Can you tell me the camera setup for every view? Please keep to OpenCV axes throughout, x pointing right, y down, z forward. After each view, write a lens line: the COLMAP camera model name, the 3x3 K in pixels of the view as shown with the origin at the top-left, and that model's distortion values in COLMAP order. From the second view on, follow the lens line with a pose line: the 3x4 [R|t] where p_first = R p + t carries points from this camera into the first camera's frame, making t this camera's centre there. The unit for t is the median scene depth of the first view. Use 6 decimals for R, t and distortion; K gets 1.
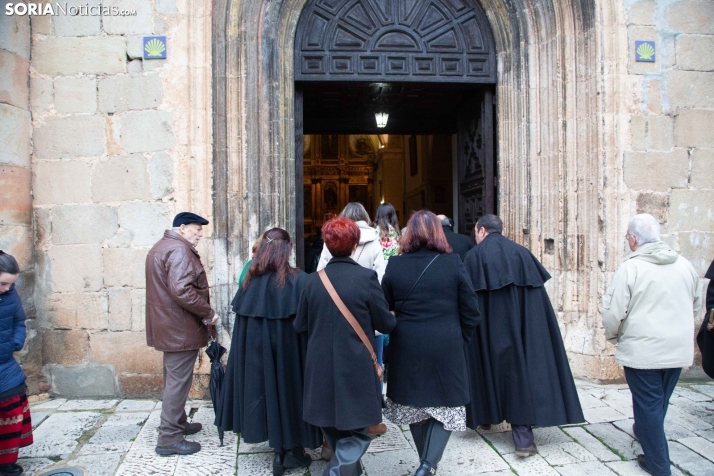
lens RADIAL K [[482.9, 0, 359.3], [0, 482.9, 241.1], [0, 0, 1]] dist [-0.128158, 0.072823]
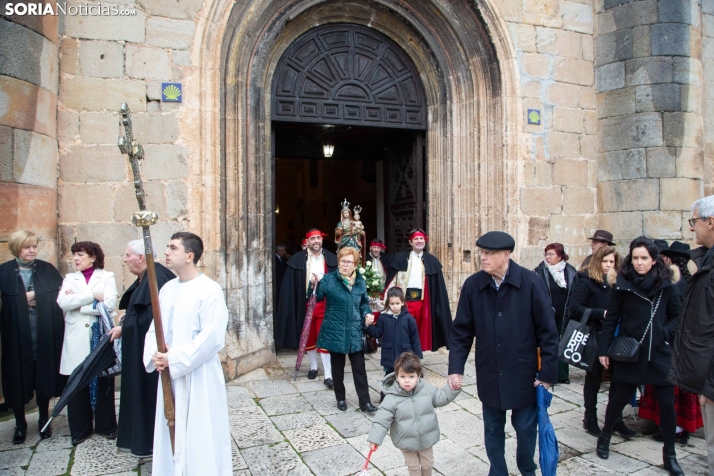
lens RADIAL K [[482.9, 0, 359.3], [0, 482.9, 241.1], [0, 0, 1]] dist [-0.128158, 0.072823]
pose [[0.970505, 0.000973, 0.241078, -0.217534], [0.003034, 0.999863, -0.016249, -0.009558], [-0.241061, 0.016501, 0.970370, -0.236456]]
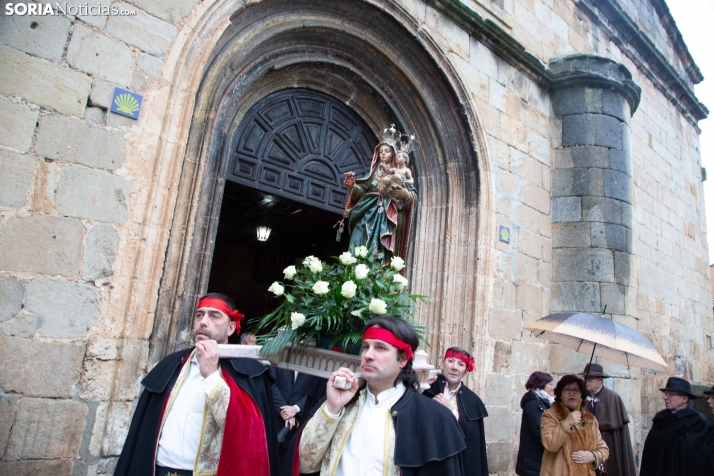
lens RADIAL K [[482.9, 0, 359.3], [0, 482.9, 241.1], [0, 0, 1]] dist [-0.128158, 0.072823]
pose [[0.826491, 0.220367, 0.518026, -0.394244], [-0.094429, 0.961430, -0.258333, 0.004169], [-0.554973, 0.164593, 0.815422, 0.093077]]
